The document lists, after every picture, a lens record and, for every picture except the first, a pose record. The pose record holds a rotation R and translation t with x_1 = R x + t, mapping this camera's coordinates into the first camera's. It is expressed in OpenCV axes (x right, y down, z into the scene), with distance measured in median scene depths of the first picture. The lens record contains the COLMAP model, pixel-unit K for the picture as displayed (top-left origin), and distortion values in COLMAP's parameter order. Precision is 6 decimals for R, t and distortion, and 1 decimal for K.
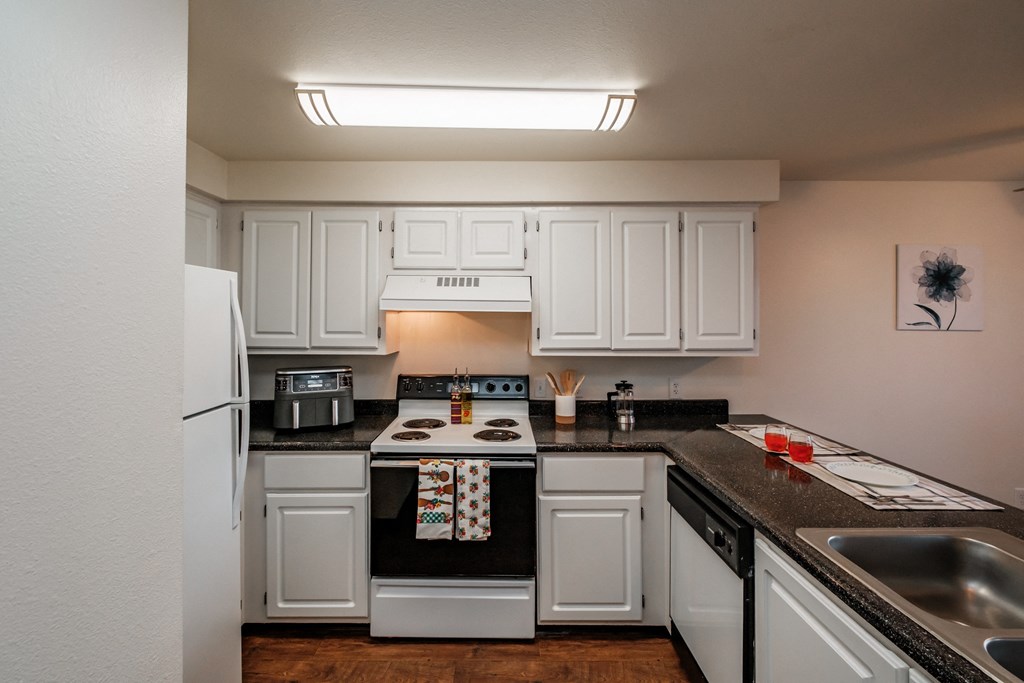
lens RADIAL K [[439.1, 0, 480.1], [0, 439.1, 306.7], [0, 0, 1]] dist [-0.007890, -0.001691]
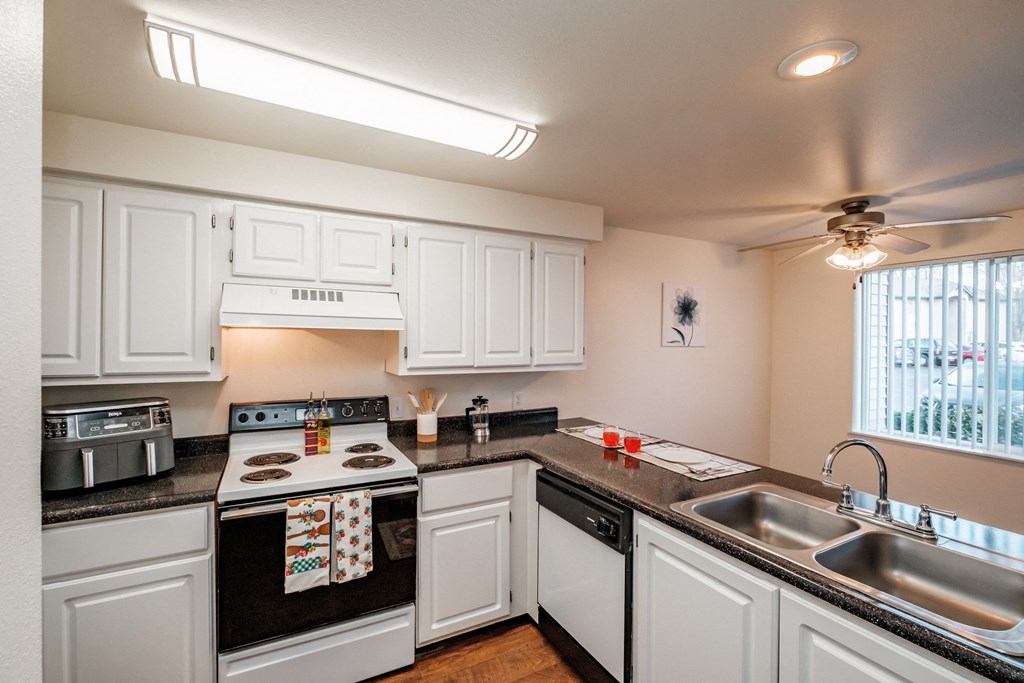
lens RADIAL K [[439.1, 0, 484.3], [0, 439.1, 332.4], [0, 0, 1]] dist [-0.007890, -0.001691]
pose [[0.888842, 0.008425, 0.458137, -0.161626], [-0.016738, 0.999761, 0.014089, 0.000189], [-0.457908, -0.020191, 0.888770, 0.060406]]
